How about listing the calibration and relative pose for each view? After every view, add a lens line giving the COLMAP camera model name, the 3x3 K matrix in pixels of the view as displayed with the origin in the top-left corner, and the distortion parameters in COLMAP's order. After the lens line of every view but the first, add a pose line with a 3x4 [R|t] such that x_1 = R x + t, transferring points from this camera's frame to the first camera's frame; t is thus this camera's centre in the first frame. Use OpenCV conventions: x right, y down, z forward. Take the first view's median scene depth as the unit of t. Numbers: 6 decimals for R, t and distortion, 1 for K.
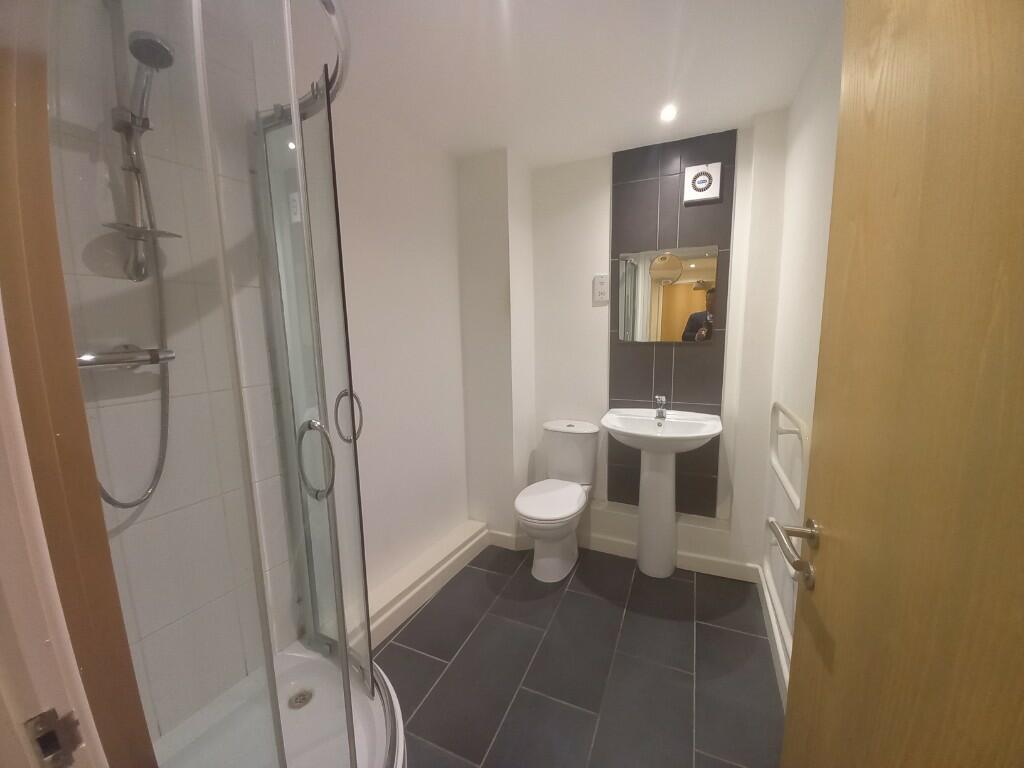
lens RADIAL K [[409.7, 0, 515.2], [0, 409.7, 388.9], [0, 0, 1]] dist [-0.010956, -0.004284]
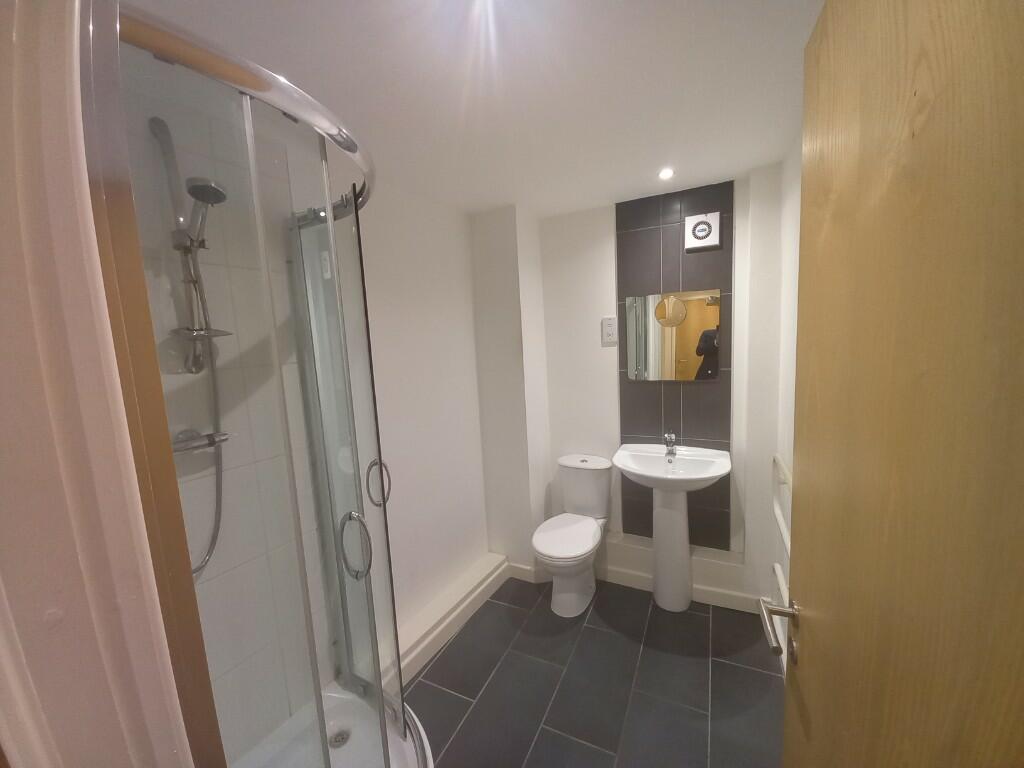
lens RADIAL K [[409.7, 0, 514.9], [0, 409.7, 383.2], [0, 0, 1]] dist [-0.010956, -0.004284]
pose [[0.998622, -0.029644, -0.043308, 0.012127], [0.028451, 0.999205, -0.027913, -0.109890], [0.044101, 0.026643, 0.998672, -0.067730]]
